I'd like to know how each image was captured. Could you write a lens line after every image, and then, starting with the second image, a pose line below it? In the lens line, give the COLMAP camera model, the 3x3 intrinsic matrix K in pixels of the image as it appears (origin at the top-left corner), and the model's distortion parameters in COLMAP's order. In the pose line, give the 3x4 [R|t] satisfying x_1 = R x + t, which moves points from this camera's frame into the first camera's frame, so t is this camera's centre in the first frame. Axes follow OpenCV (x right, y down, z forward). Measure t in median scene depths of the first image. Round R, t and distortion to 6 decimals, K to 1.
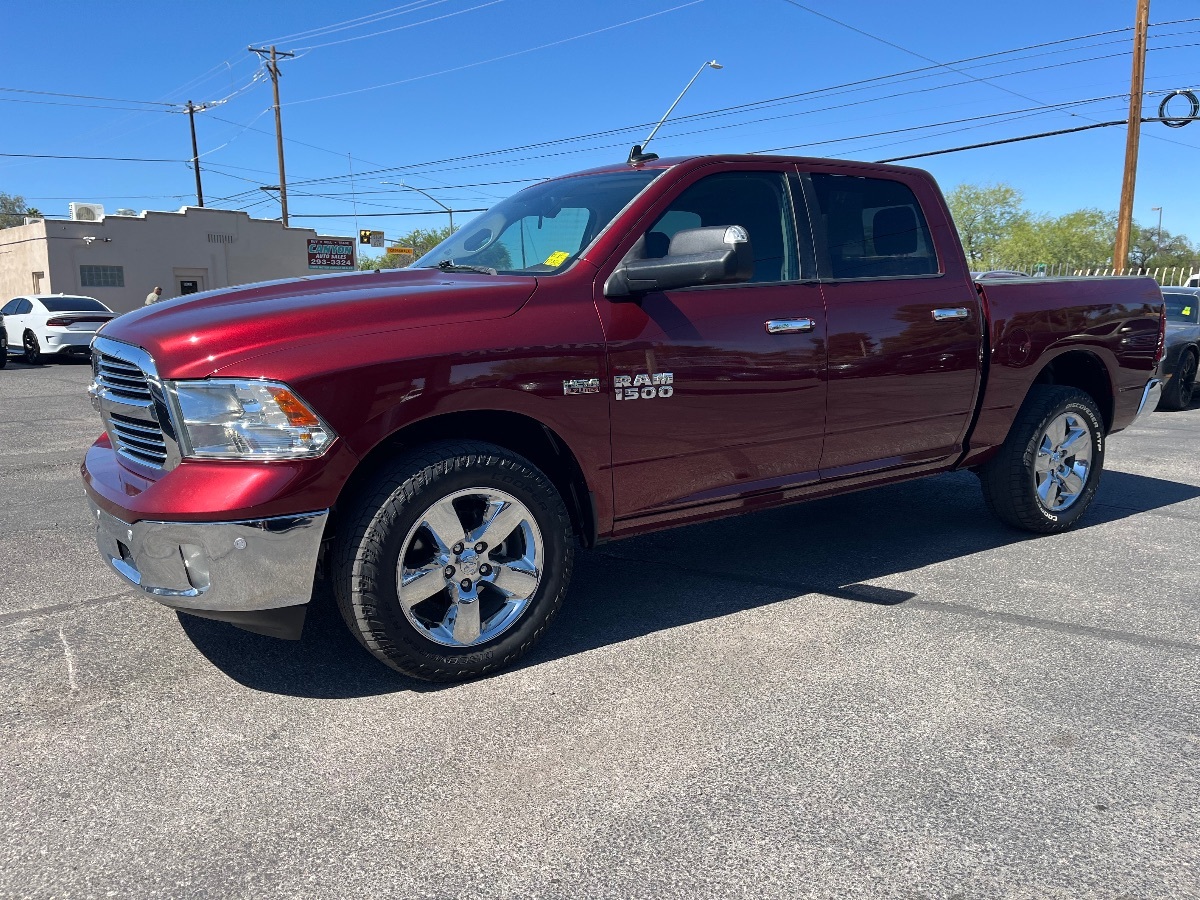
lens RADIAL K [[906.0, 0, 605.8], [0, 906.0, 451.0], [0, 0, 1]] dist [0.067710, -0.101836]
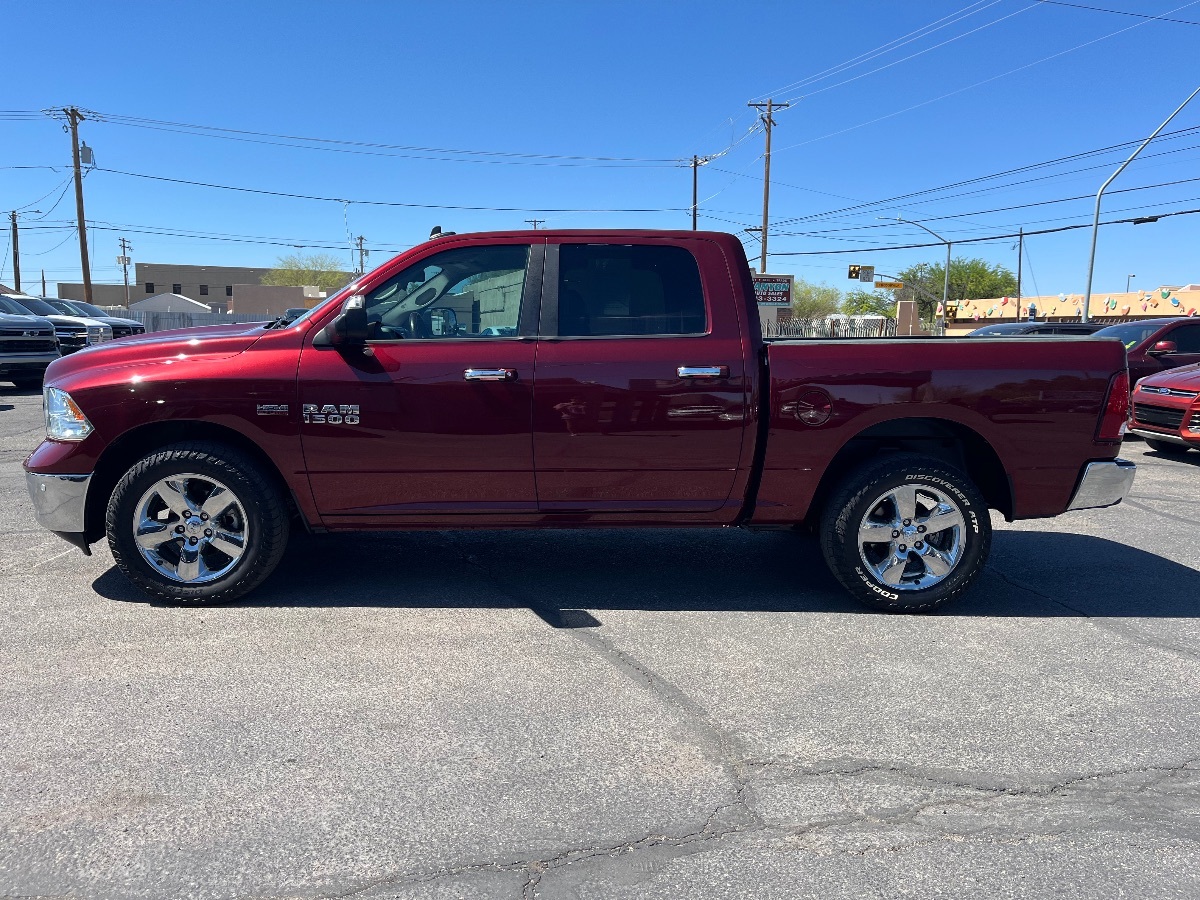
lens RADIAL K [[912.4, 0, 595.6], [0, 912.4, 442.6], [0, 0, 1]] dist [0.037526, -0.058066]
pose [[0.846423, 0.085064, -0.525673, 0.639159], [-0.108501, 0.994000, -0.013858, -0.032140], [0.521340, 0.068766, 0.850574, 0.044223]]
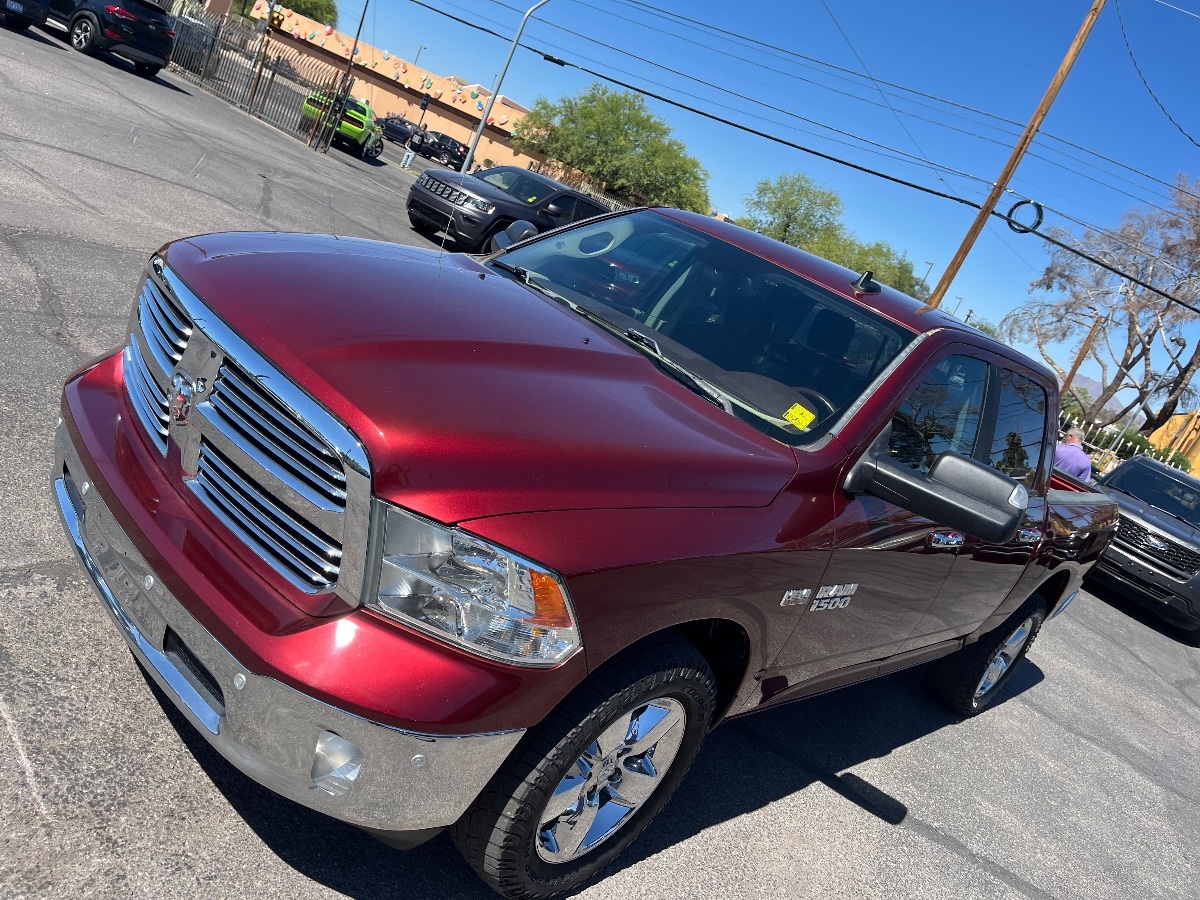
lens RADIAL K [[906.0, 0, 601.1], [0, 906.0, 454.6], [0, 0, 1]] dist [0.067710, -0.101836]
pose [[0.891392, 0.331243, 0.309353, -0.280217], [-0.375536, 0.921934, 0.094925, -0.117710], [-0.253759, -0.200789, 0.946198, 0.164841]]
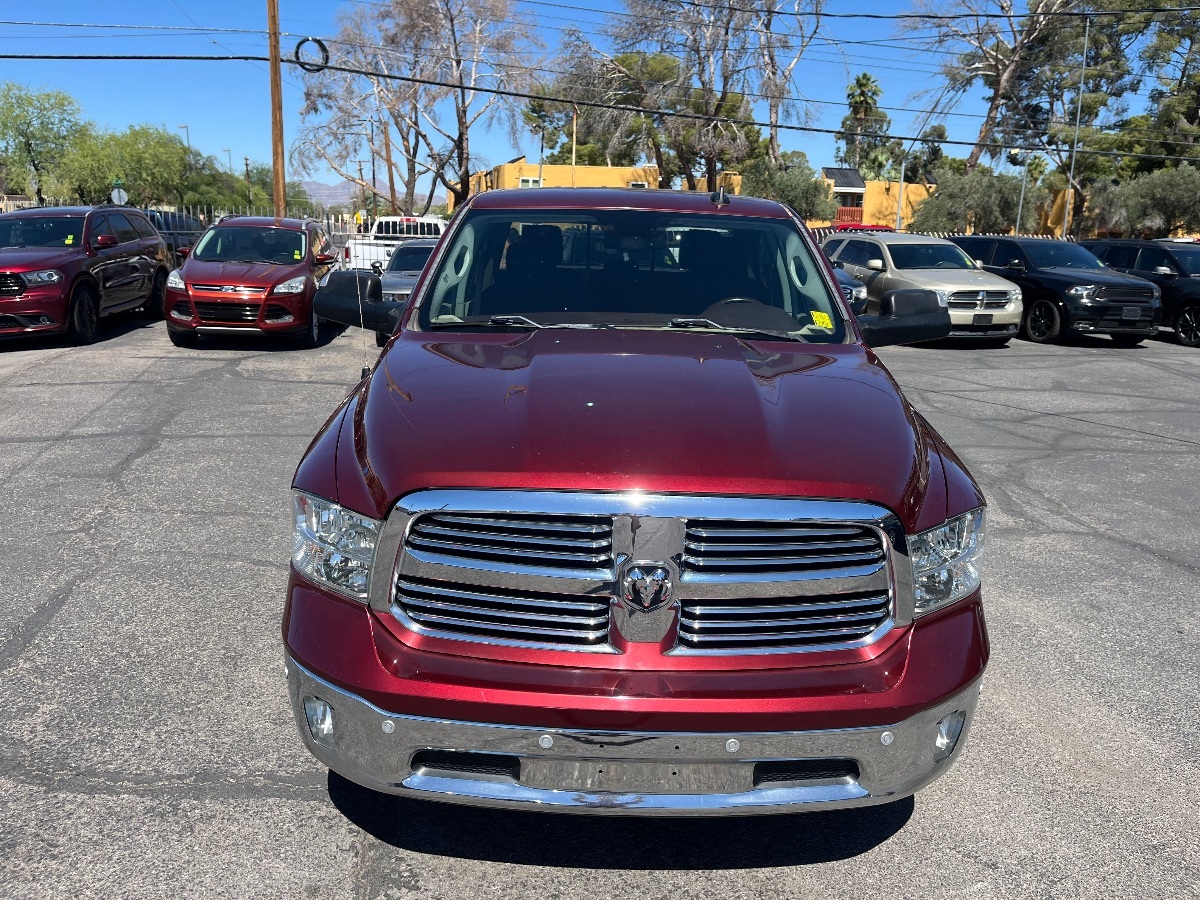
lens RADIAL K [[906.0, 0, 604.1], [0, 906.0, 449.4], [0, 0, 1]] dist [0.067710, -0.101836]
pose [[0.557870, -0.179835, 0.810210, -0.637811], [0.103974, 0.983694, 0.146751, -0.149958], [-0.823389, 0.002373, 0.567472, 0.385888]]
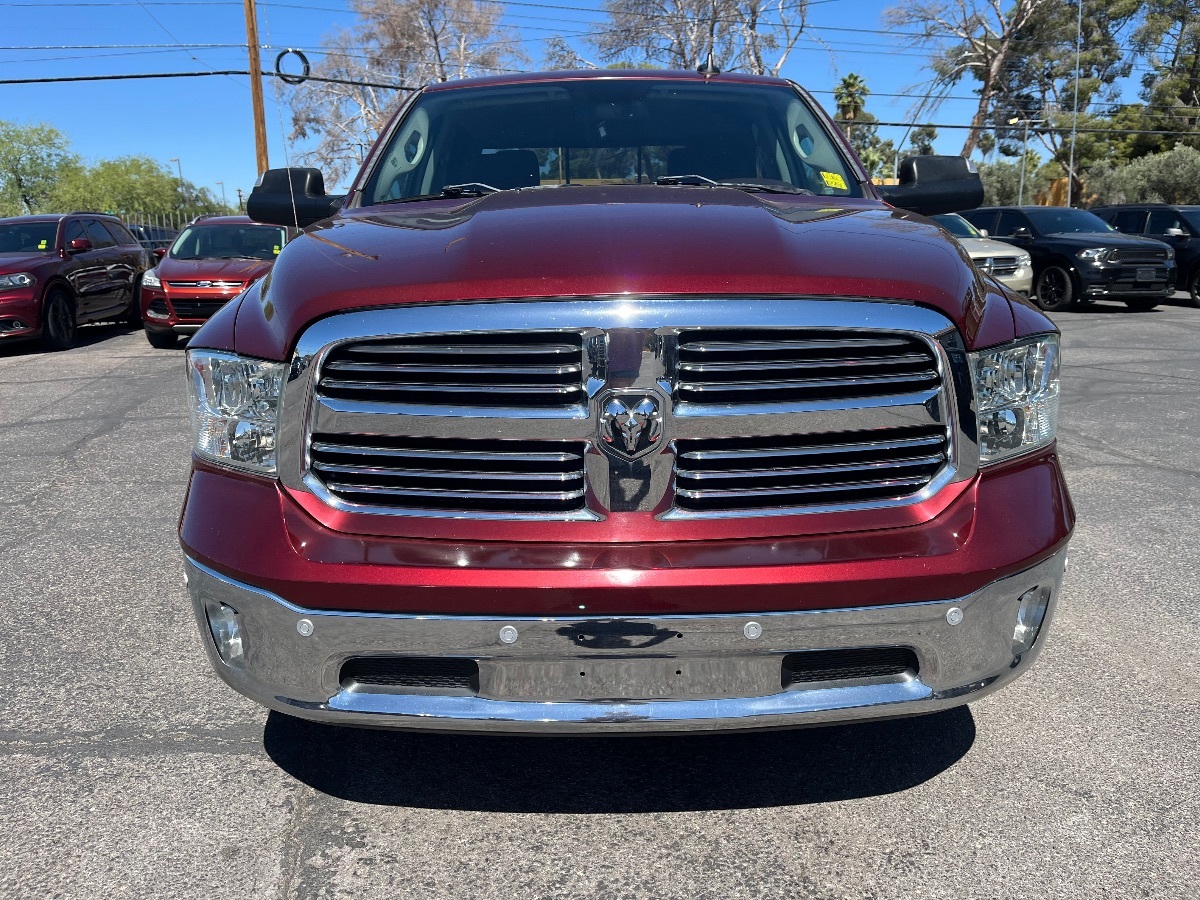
lens RADIAL K [[906.0, 0, 594.5], [0, 906.0, 456.1], [0, 0, 1]] dist [0.067710, -0.101836]
pose [[0.561355, -0.196079, 0.804011, -0.570475], [0.149854, 0.979550, 0.134262, -0.065229], [-0.813894, 0.045115, 0.579259, 0.429797]]
